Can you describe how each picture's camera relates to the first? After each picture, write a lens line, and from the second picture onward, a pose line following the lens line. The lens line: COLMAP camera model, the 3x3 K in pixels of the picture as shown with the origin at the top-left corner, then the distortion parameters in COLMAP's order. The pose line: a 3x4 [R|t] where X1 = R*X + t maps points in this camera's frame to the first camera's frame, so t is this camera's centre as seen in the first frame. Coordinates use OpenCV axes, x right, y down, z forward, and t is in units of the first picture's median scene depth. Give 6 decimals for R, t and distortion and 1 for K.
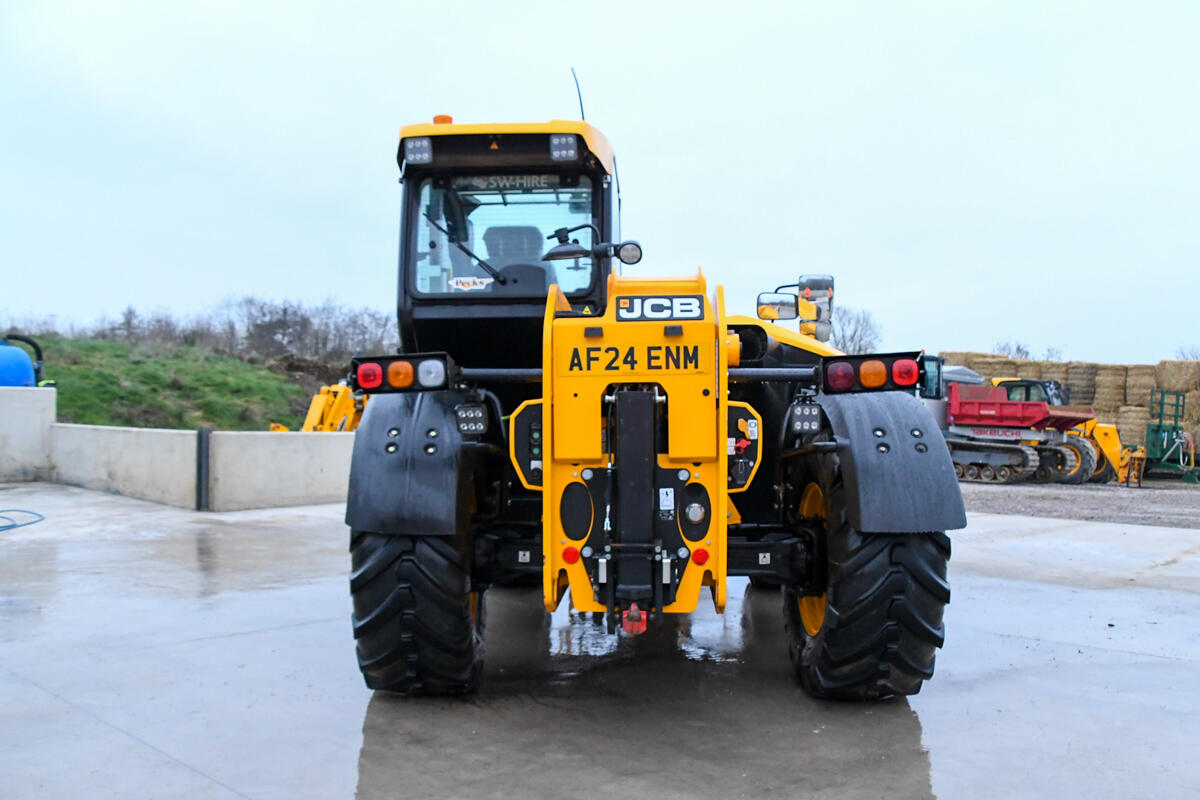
lens RADIAL K [[1105.6, 0, 601.2], [0, 1105.6, 452.1], [0, 0, 1]] dist [-0.117971, 0.001898]
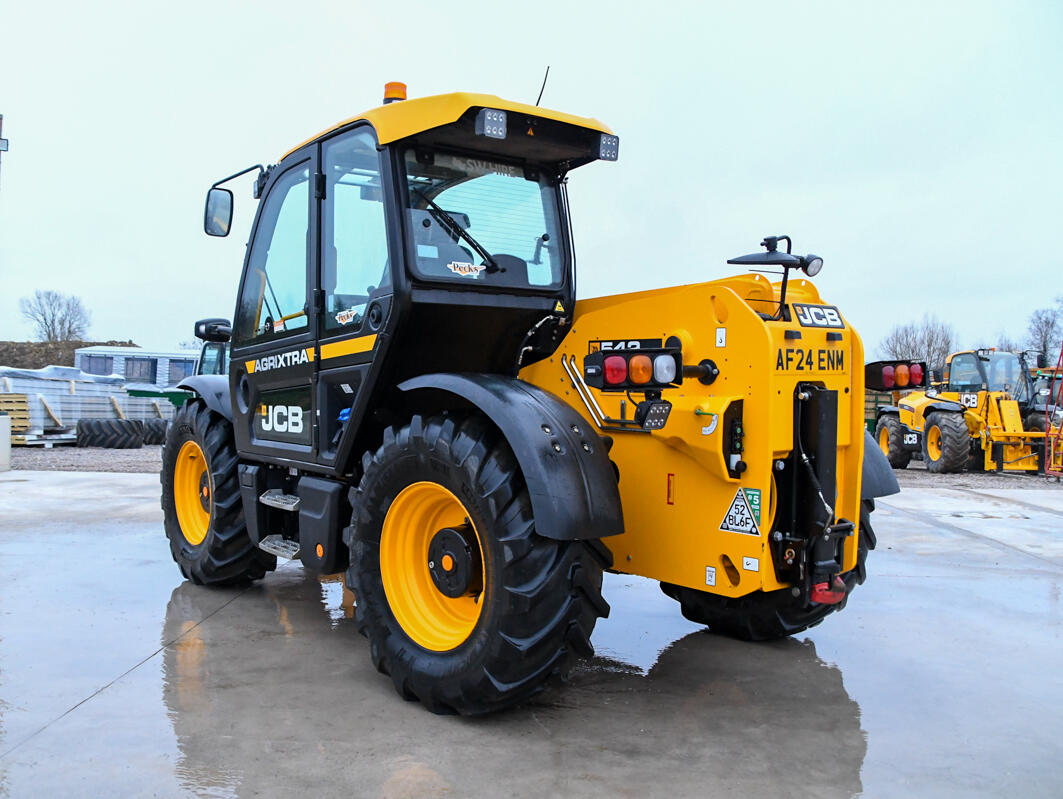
lens RADIAL K [[957.6, 0, 532.4], [0, 957.6, 412.1], [0, 0, 1]] dist [-0.126748, 0.105344]
pose [[0.753007, -0.012853, 0.657887, -0.812795], [0.021767, 0.999749, -0.005383, -0.032246], [-0.657652, 0.018374, 0.753098, 0.455360]]
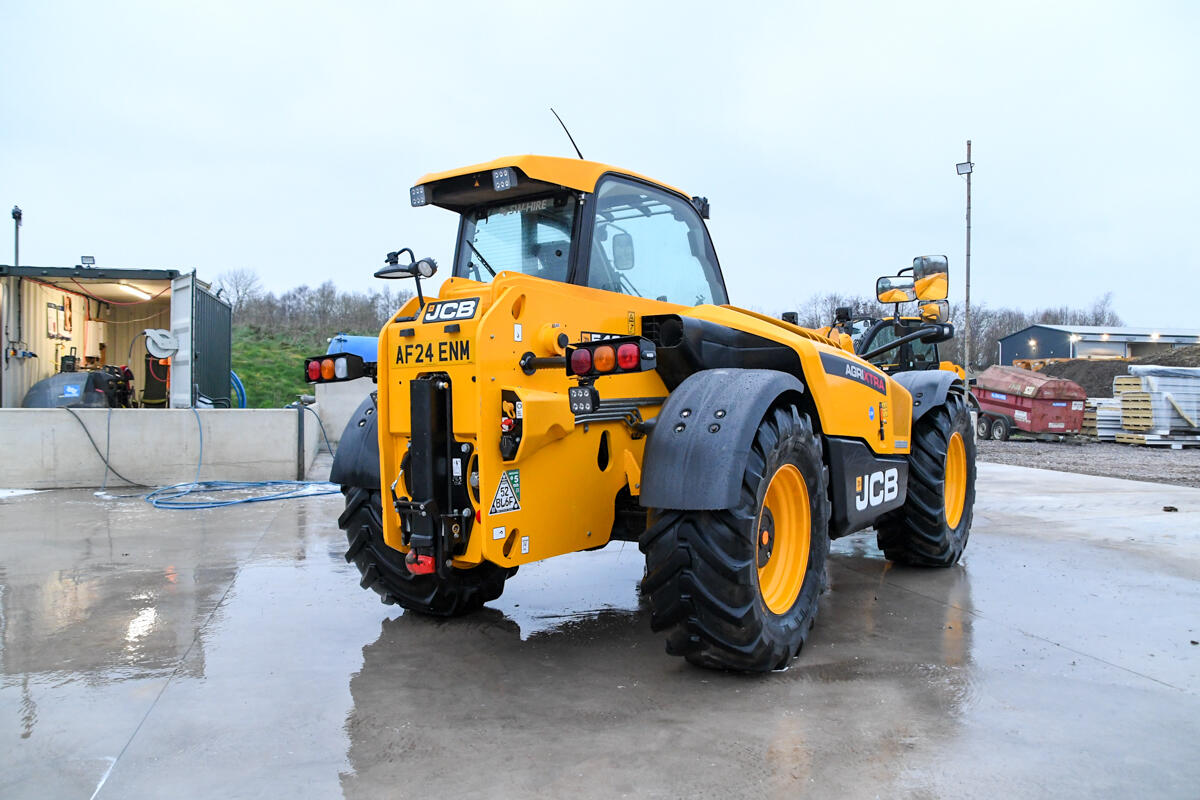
lens RADIAL K [[980.3, 0, 600.0], [0, 980.3, 400.0], [0, 0, 1]] dist [-0.058145, 0.000864]
pose [[0.827279, -0.004867, -0.561770, 0.794850], [-0.012694, 0.999545, -0.027354, -0.003934], [0.561648, 0.029760, 0.826841, 0.197184]]
